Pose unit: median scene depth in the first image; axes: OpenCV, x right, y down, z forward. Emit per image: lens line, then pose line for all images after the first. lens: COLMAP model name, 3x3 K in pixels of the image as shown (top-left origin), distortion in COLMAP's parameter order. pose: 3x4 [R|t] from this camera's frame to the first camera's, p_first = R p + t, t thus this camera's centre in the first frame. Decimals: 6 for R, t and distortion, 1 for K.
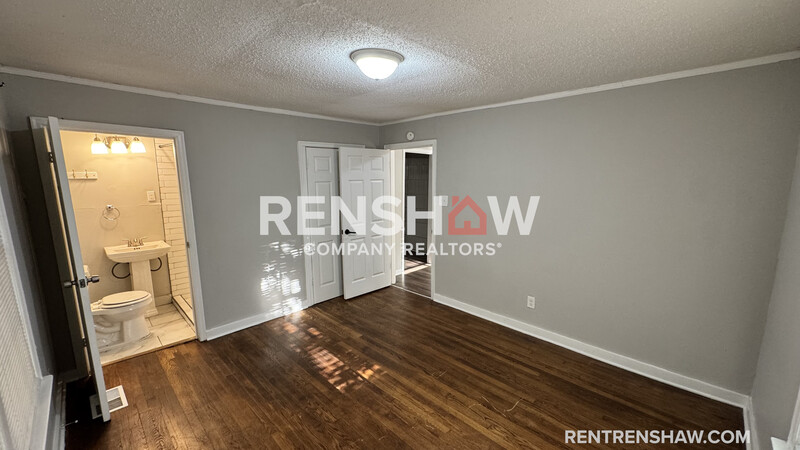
lens RADIAL K [[319.1, 0, 401.4], [0, 319.1, 227.5], [0, 0, 1]] dist [0.000813, 0.000236]
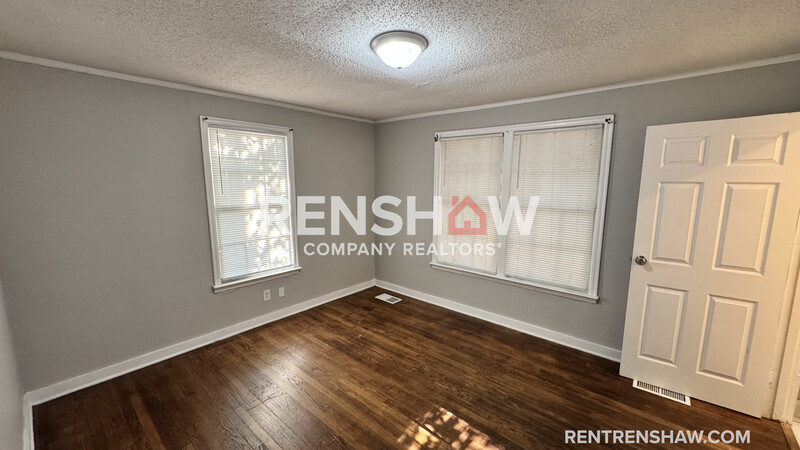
lens RADIAL K [[319.1, 0, 399.3], [0, 319.1, 225.6], [0, 0, 1]] dist [0.000813, 0.000236]
pose [[-0.998069, 0.008509, -0.061521, -0.009795], [-0.011016, 0.950610, 0.310192, -0.243179], [0.061122, 0.310271, -0.948681, 1.561156]]
